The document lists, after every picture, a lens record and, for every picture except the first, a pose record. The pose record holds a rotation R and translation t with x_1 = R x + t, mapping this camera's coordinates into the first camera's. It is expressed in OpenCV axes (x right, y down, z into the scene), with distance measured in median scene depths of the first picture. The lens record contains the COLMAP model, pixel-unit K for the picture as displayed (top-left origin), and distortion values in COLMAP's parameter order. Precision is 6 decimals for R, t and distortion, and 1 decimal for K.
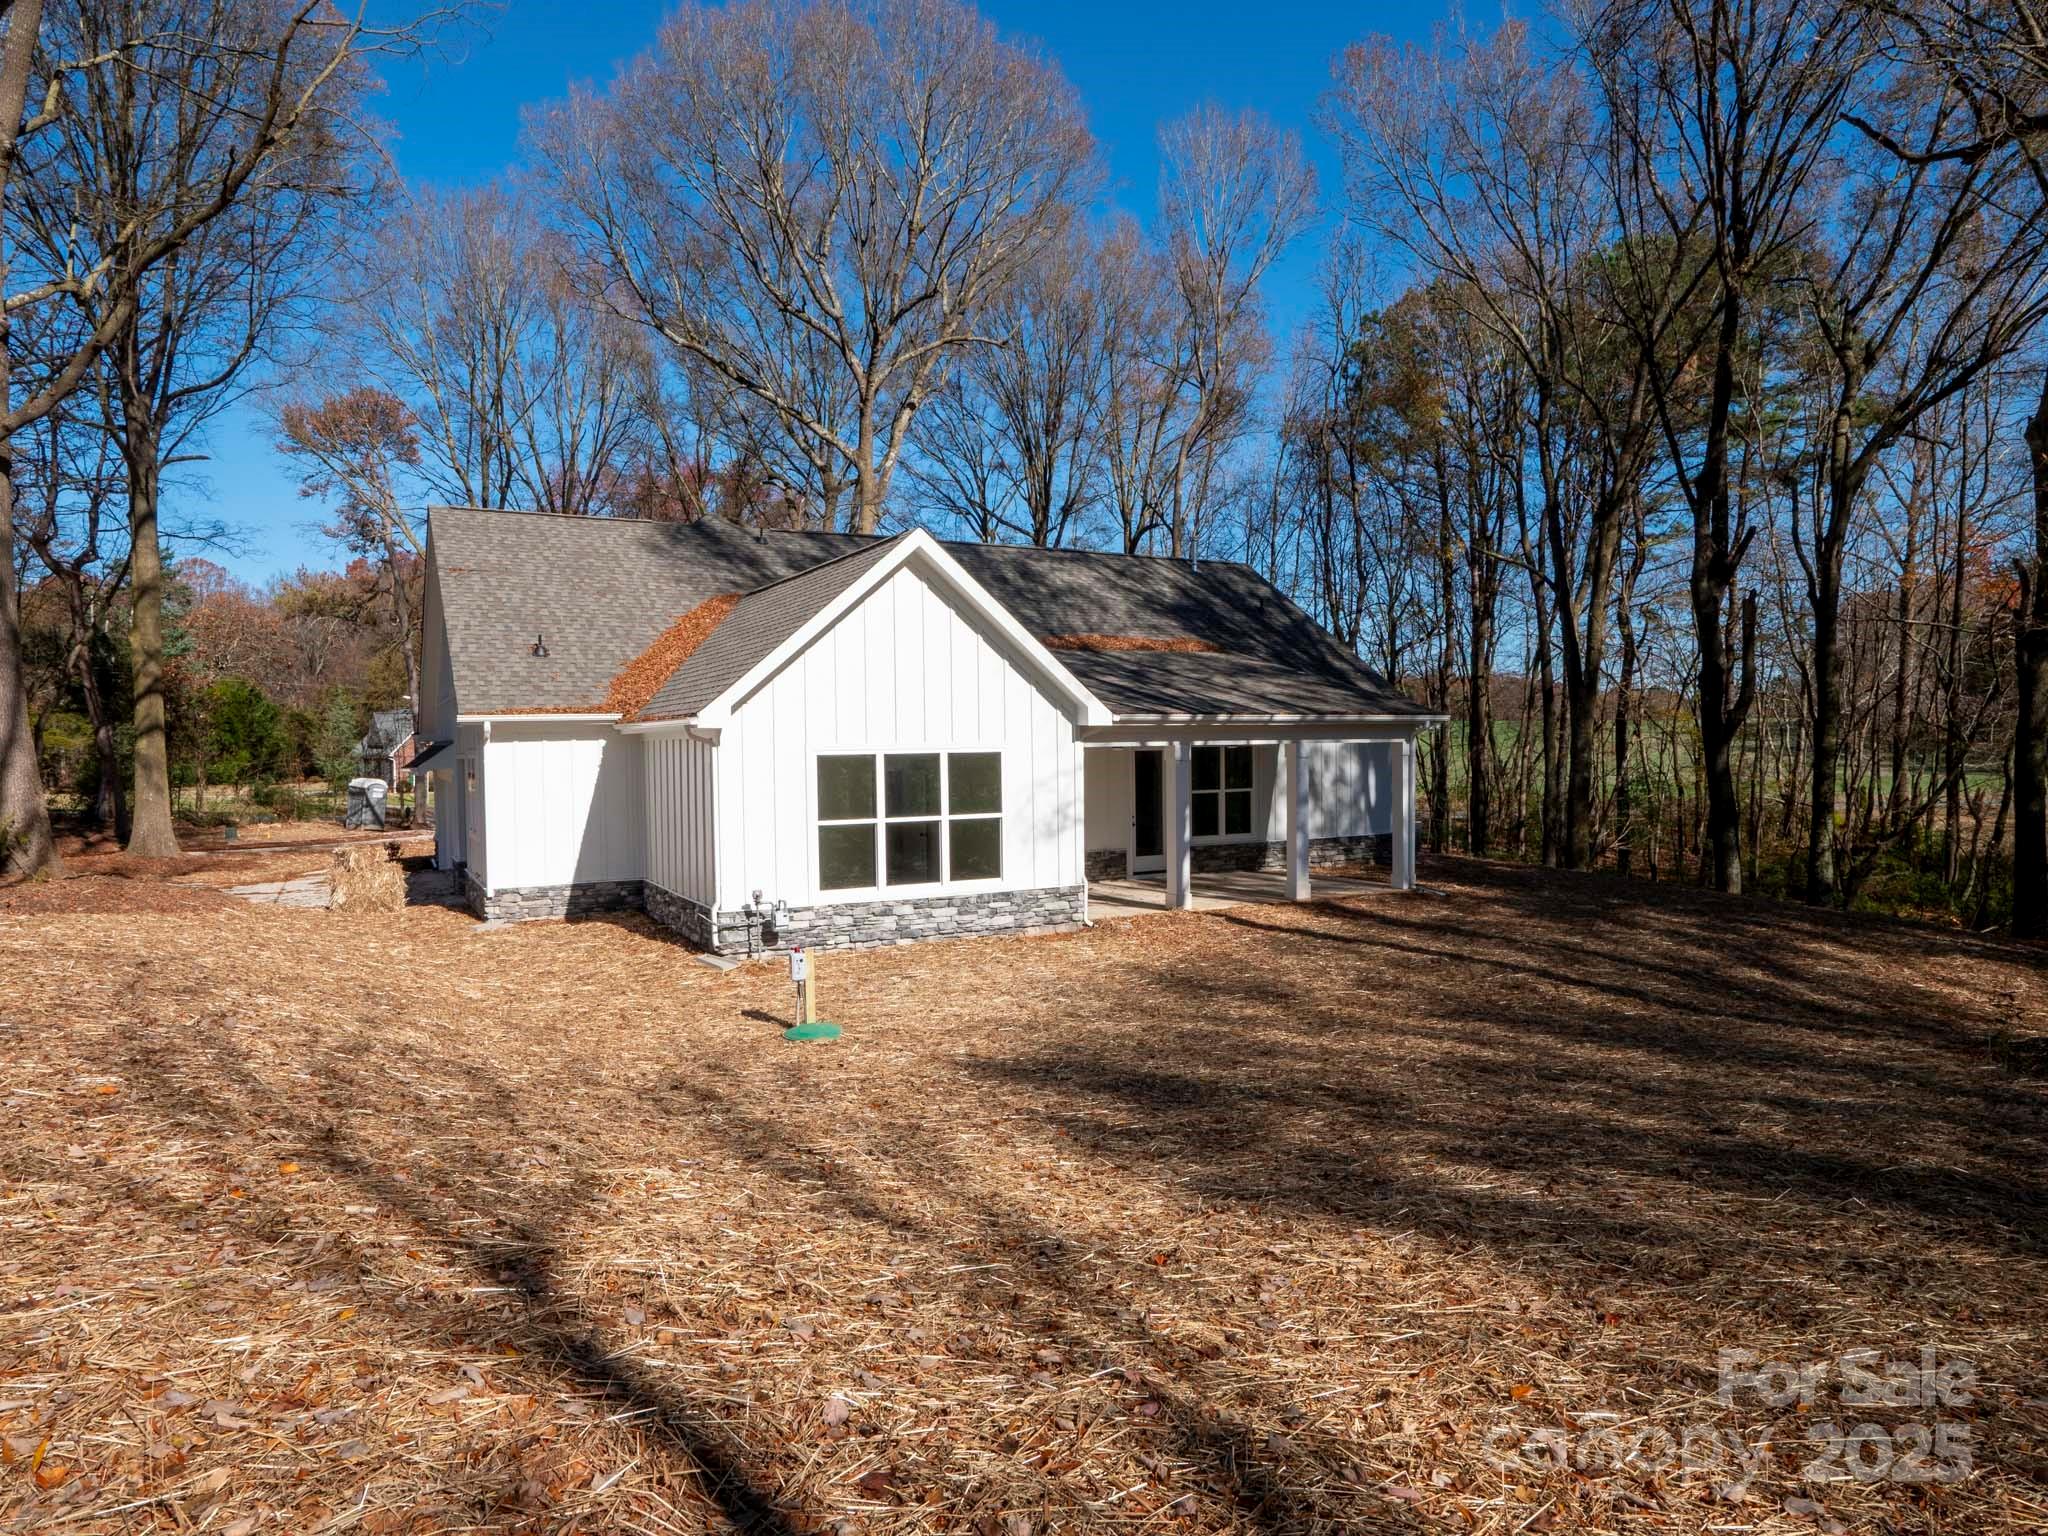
lens RADIAL K [[1230.2, 0, 1020.4], [0, 1230.2, 783.1], [0, 0, 1]] dist [-0.030031, 0.002986]
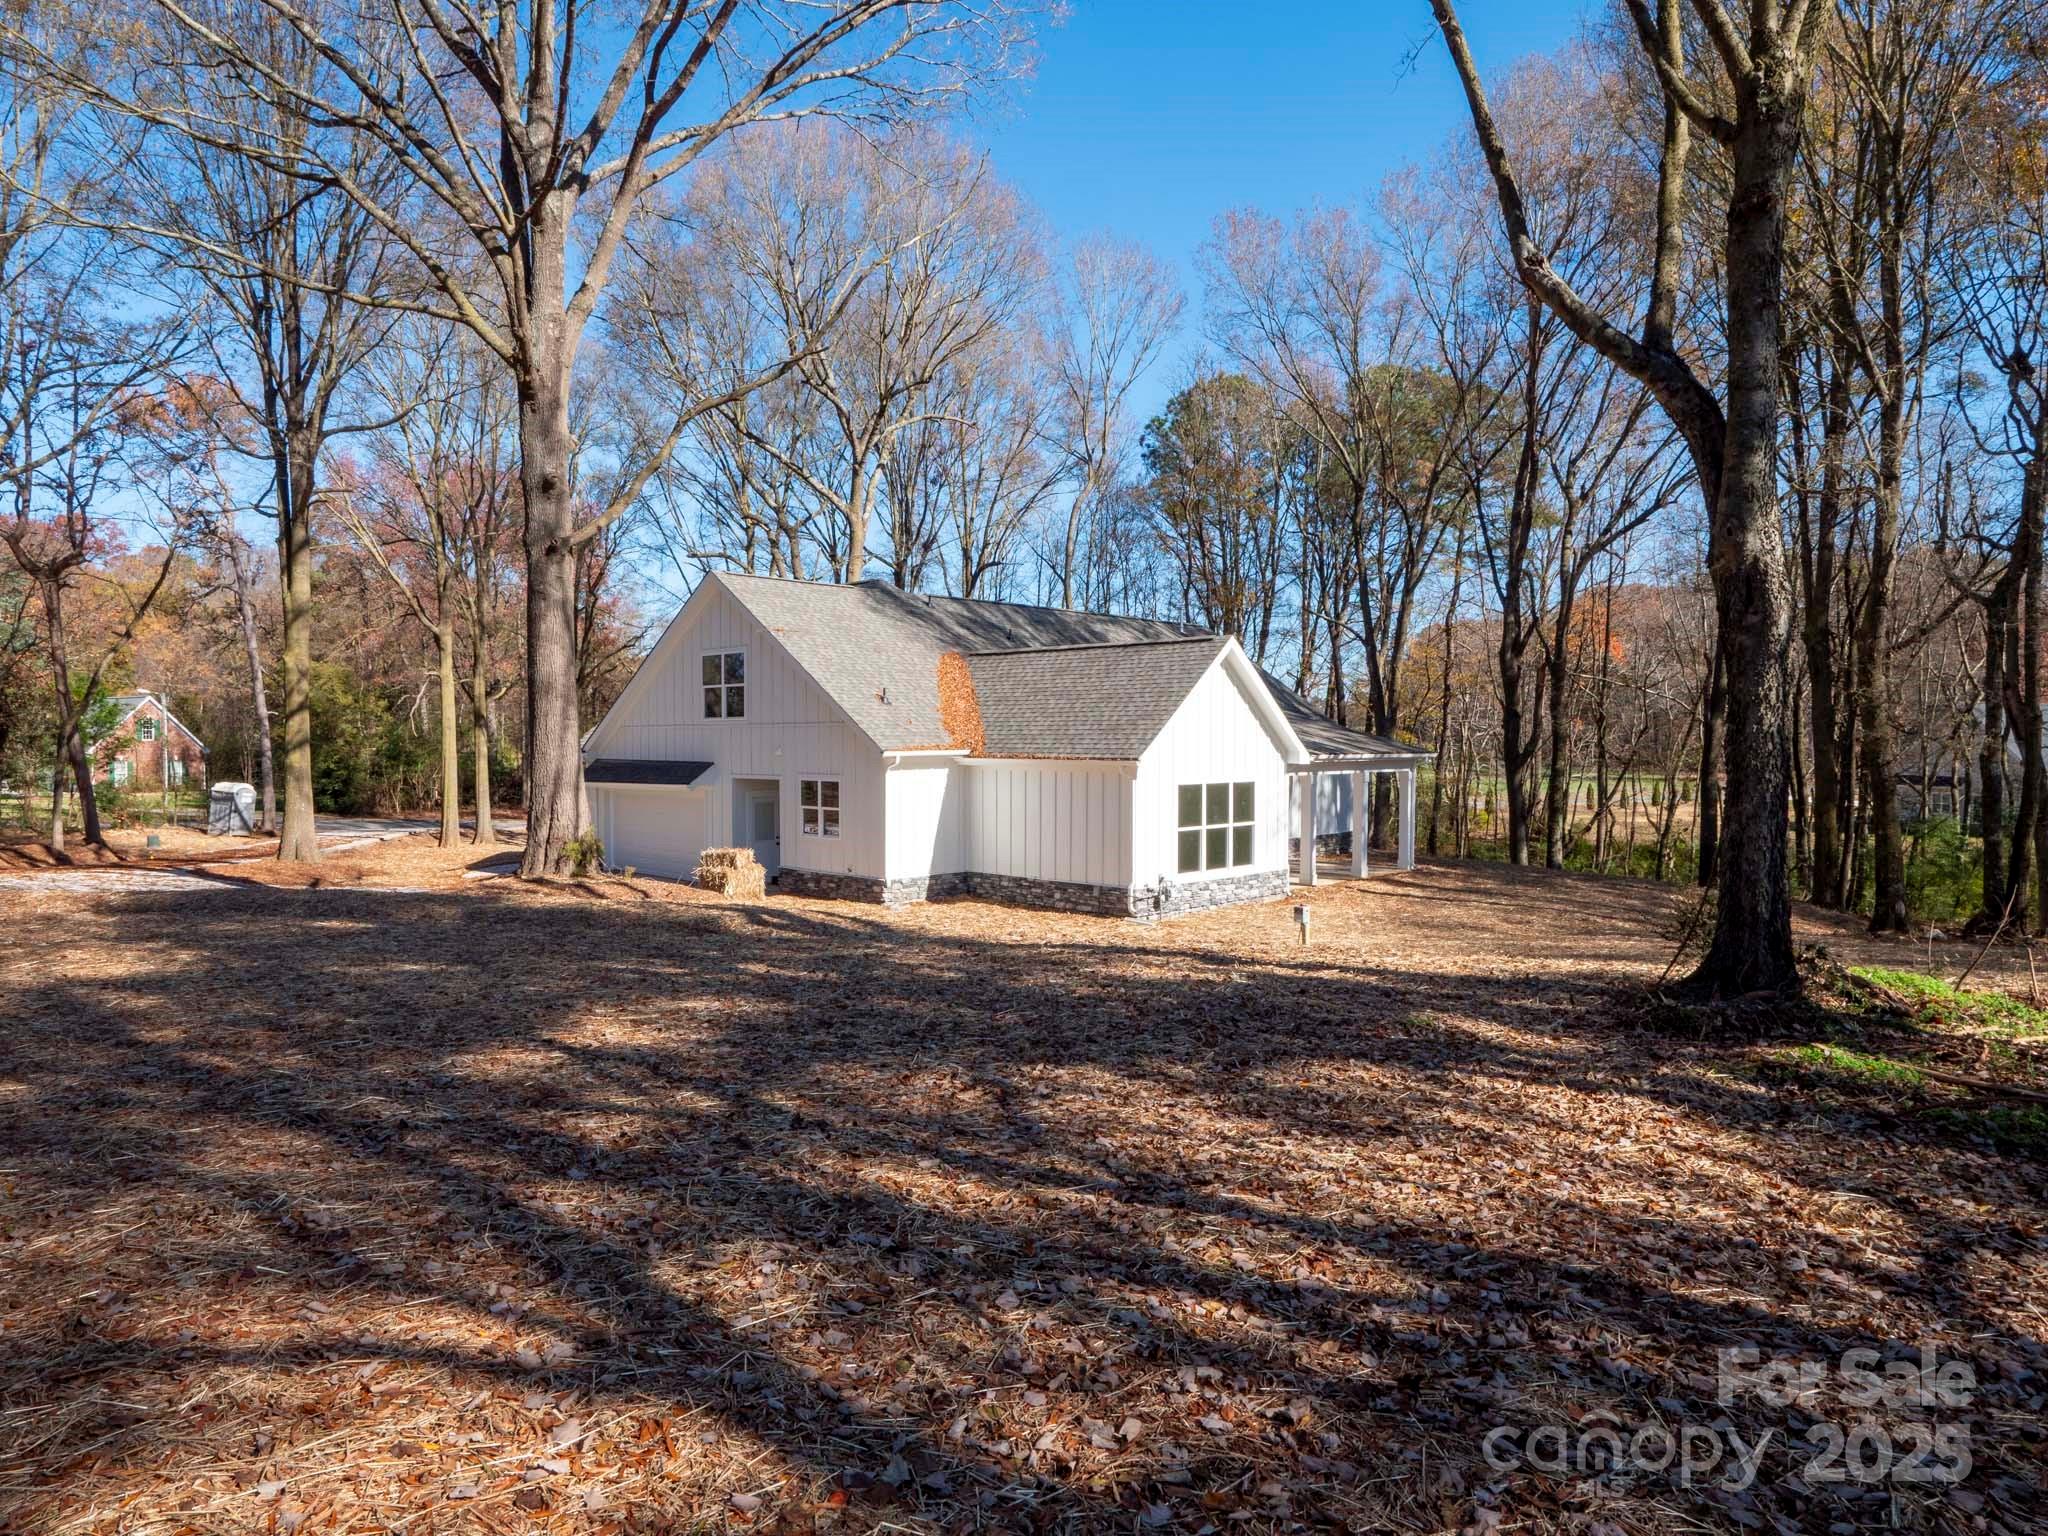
lens RADIAL K [[1230.2, 0, 1024.1], [0, 1230.2, 782.6], [0, 0, 1]] dist [-0.030031, 0.002986]
pose [[0.952675, 0.003732, 0.303969, -0.722032], [-0.004188, 0.999991, 0.000849, -0.023067], [-0.303963, -0.002082, 0.952682, -0.342784]]
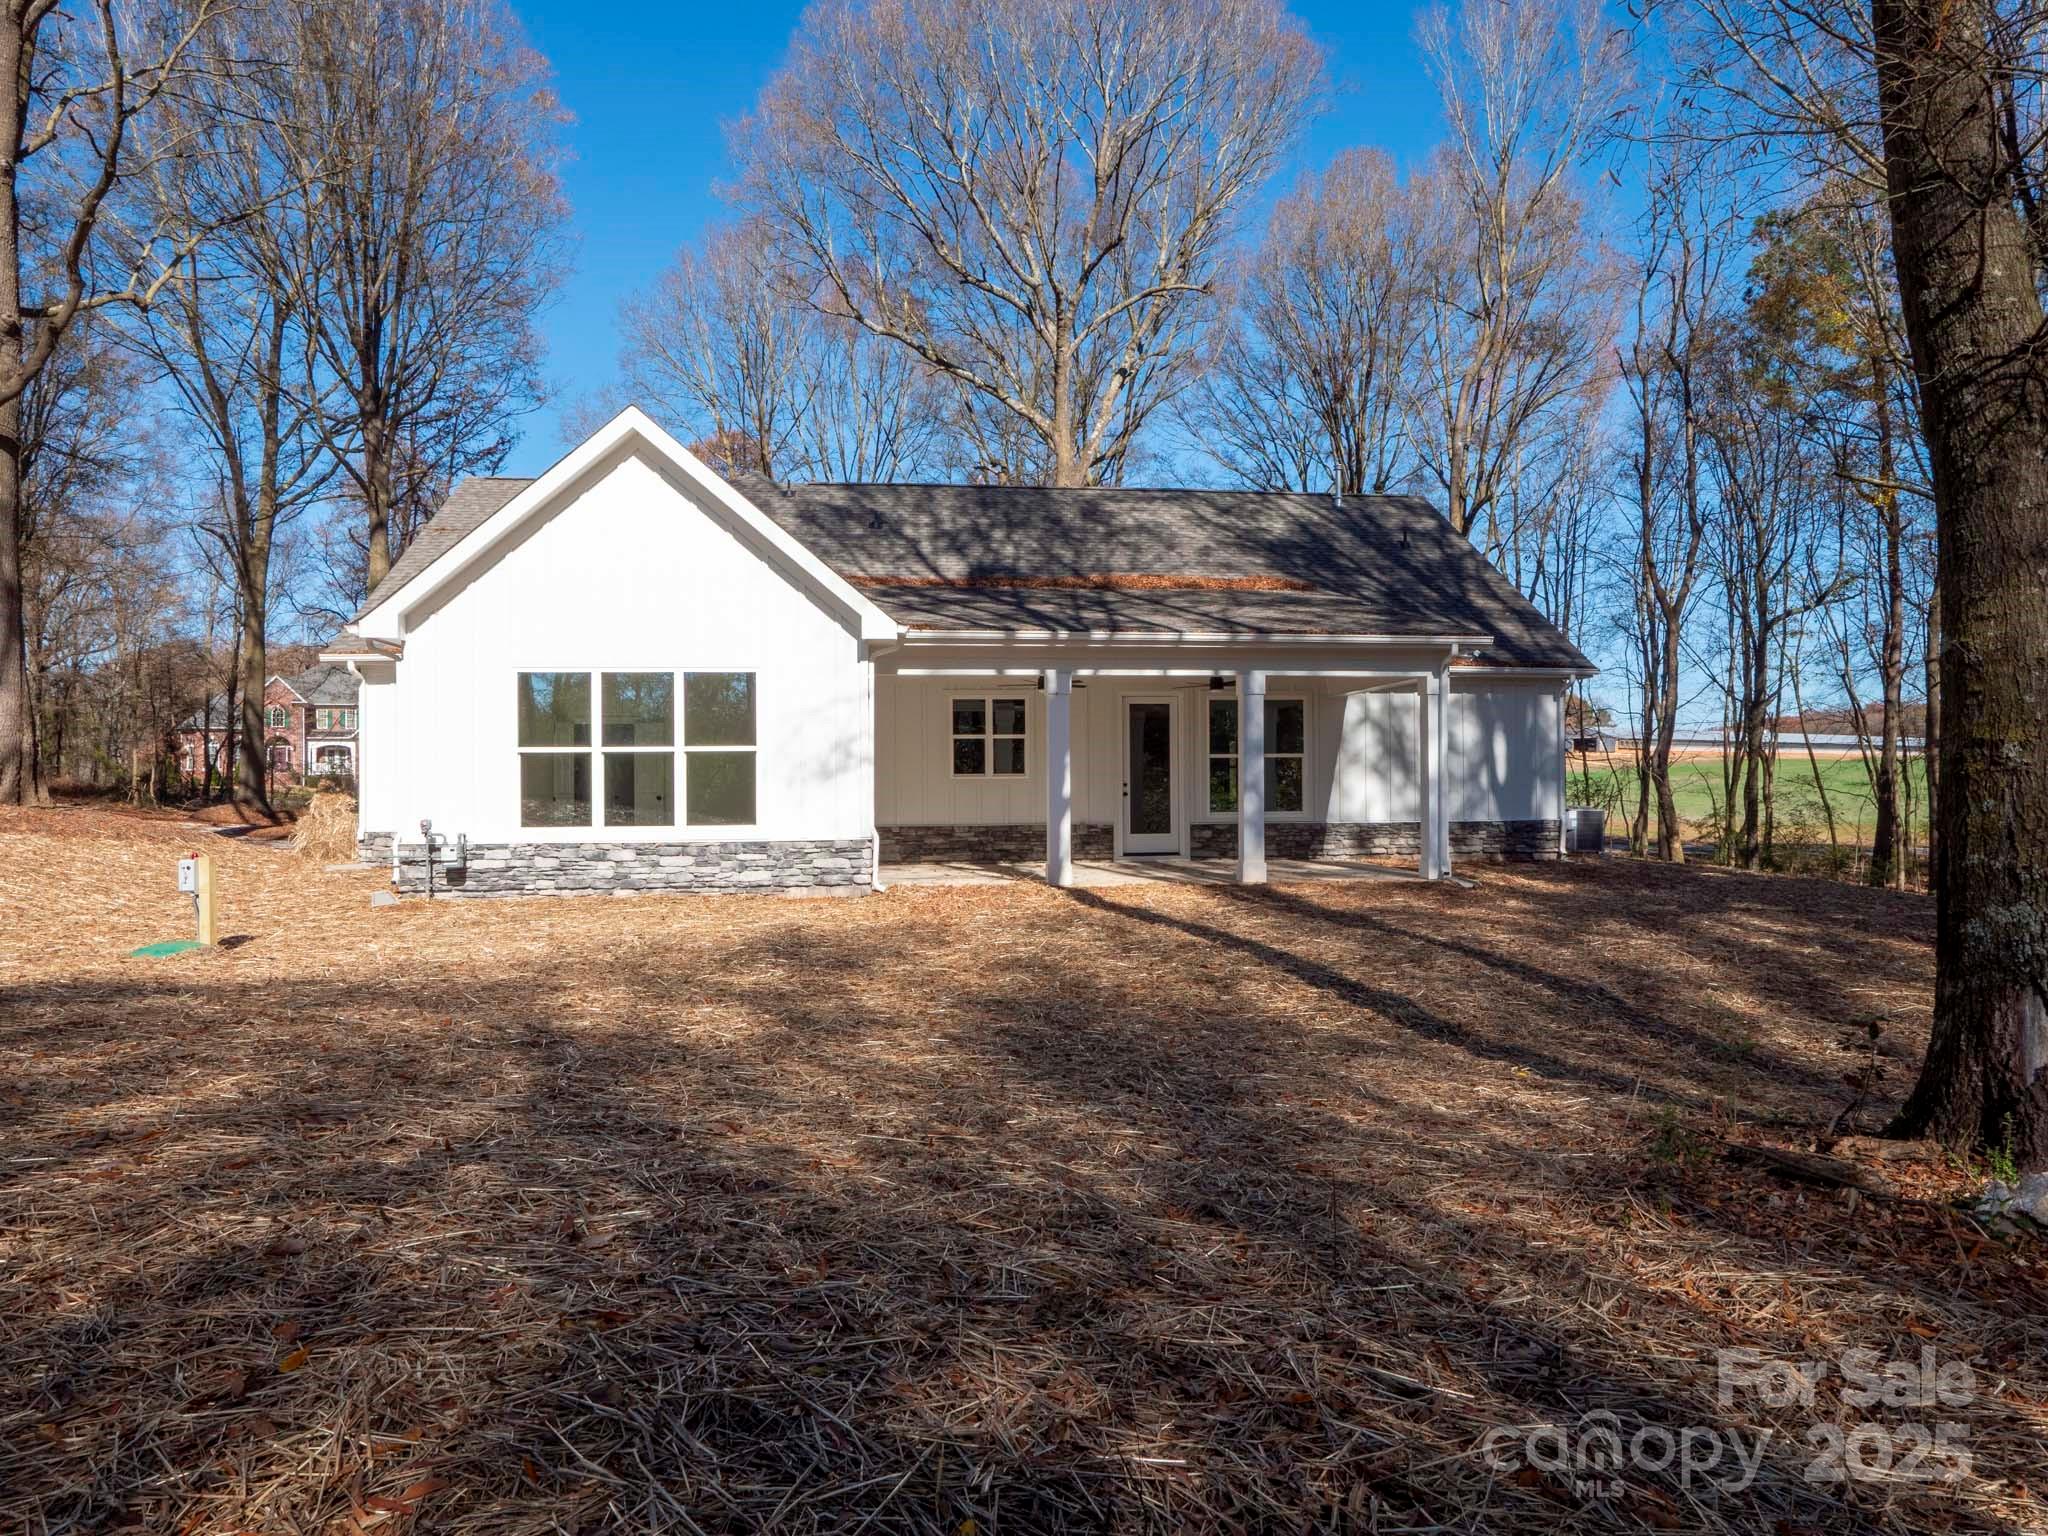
lens RADIAL K [[1230.2, 0, 1026.2], [0, 1230.2, 771.9], [0, 0, 1]] dist [-0.030031, 0.002986]
pose [[0.925742, 0.003539, -0.378140, 0.450874], [-0.018049, 0.999230, -0.034836, 0.065117], [0.377725, 0.039074, 0.925093, 0.295844]]
